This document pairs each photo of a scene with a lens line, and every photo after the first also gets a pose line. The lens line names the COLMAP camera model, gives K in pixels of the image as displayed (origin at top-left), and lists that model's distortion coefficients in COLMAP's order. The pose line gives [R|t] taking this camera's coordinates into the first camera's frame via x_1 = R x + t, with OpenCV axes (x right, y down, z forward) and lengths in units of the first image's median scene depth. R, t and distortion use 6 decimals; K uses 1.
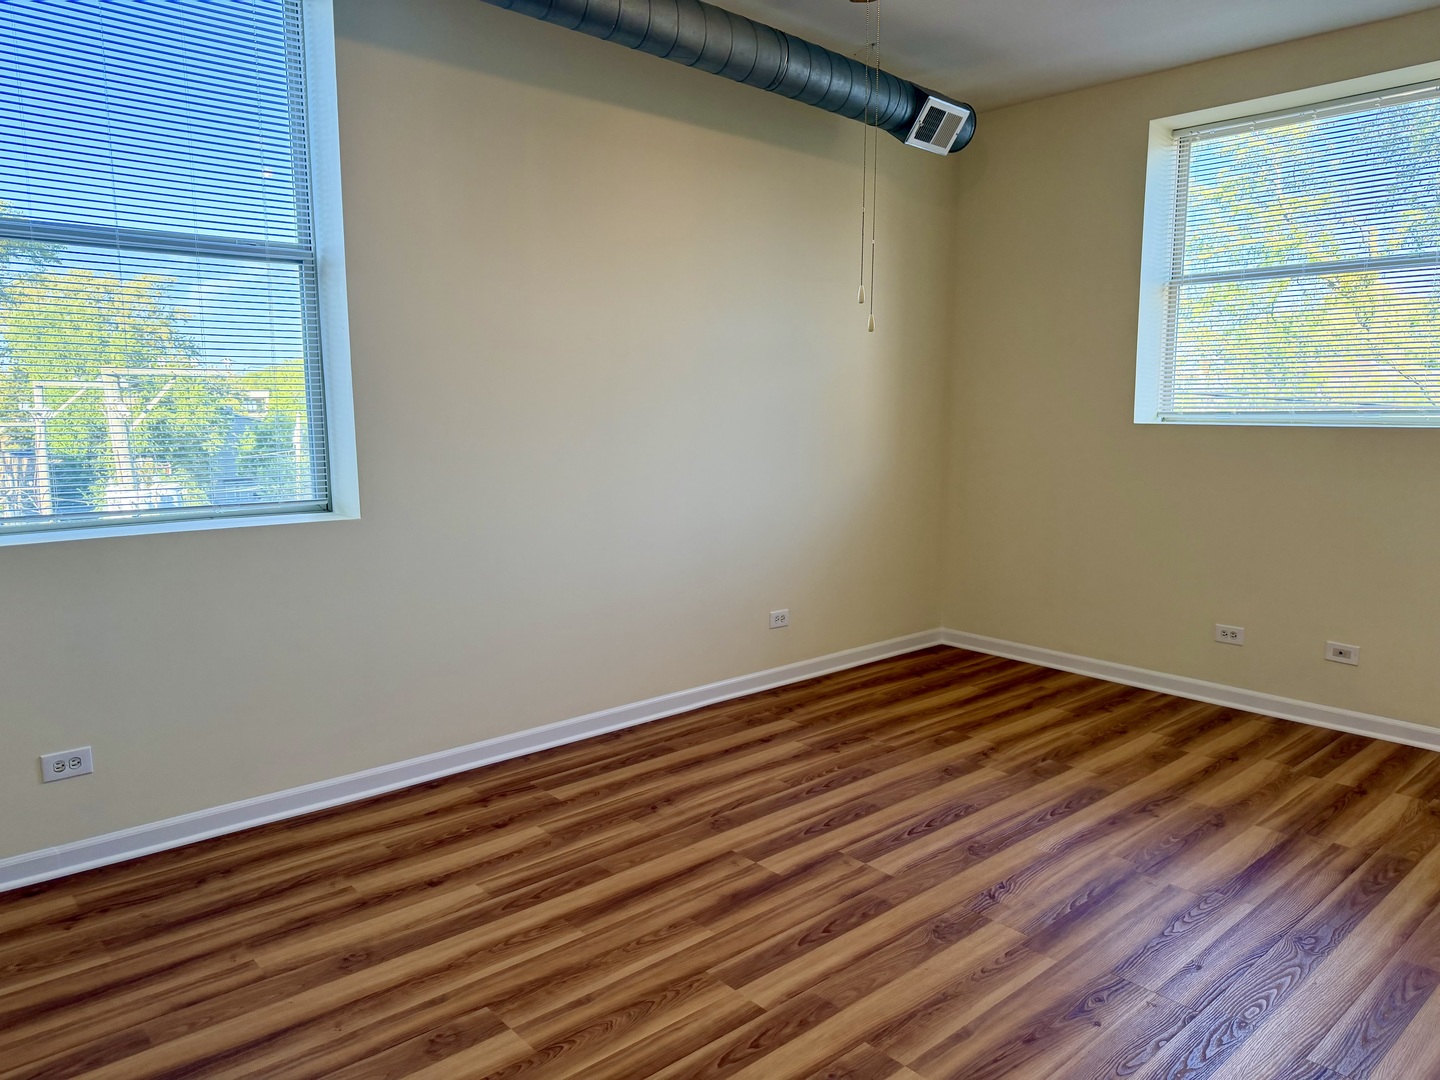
lens RADIAL K [[1012.4, 0, 720.1], [0, 1012.4, 537.5], [0, 0, 1]] dist [0.029051, -0.022943]
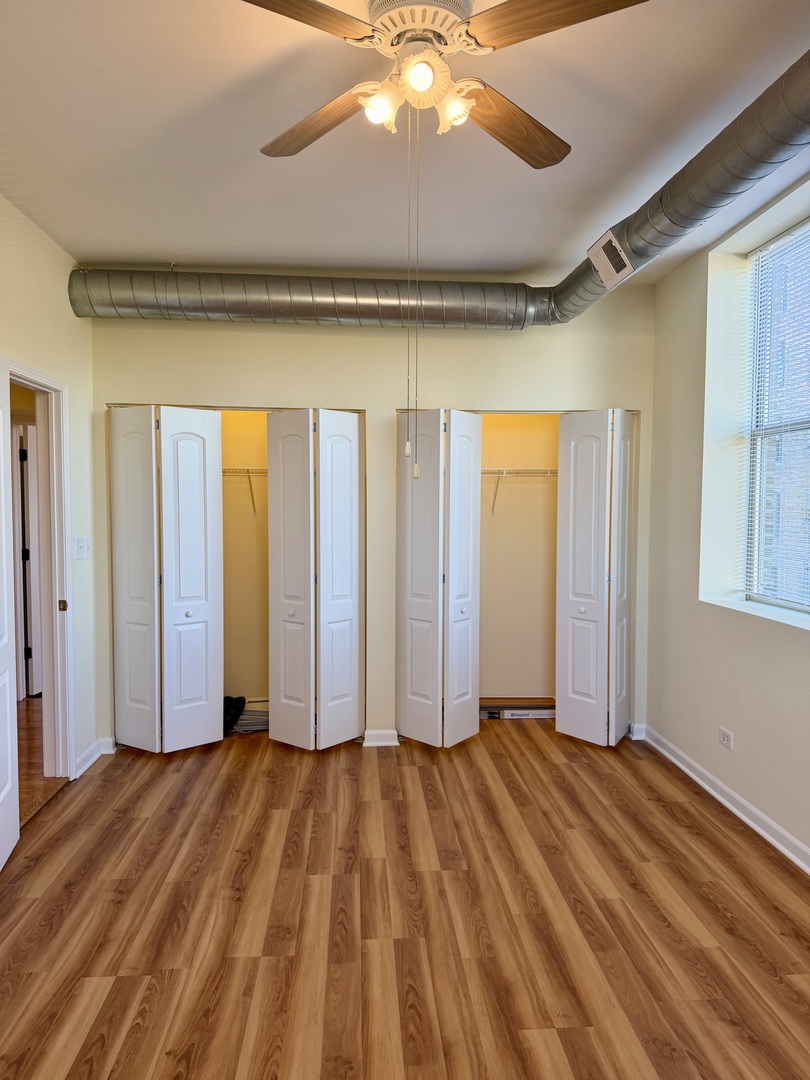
lens RADIAL K [[759.3, 0, 405.1], [0, 759.3, 542.5], [0, 0, 1]] dist [0.029051, -0.022943]
pose [[-0.609105, 0.037338, -0.792210, 0.755334], [-0.113774, 0.984445, 0.133876, -0.231166], [0.784887, 0.171678, -0.595382, 1.395811]]
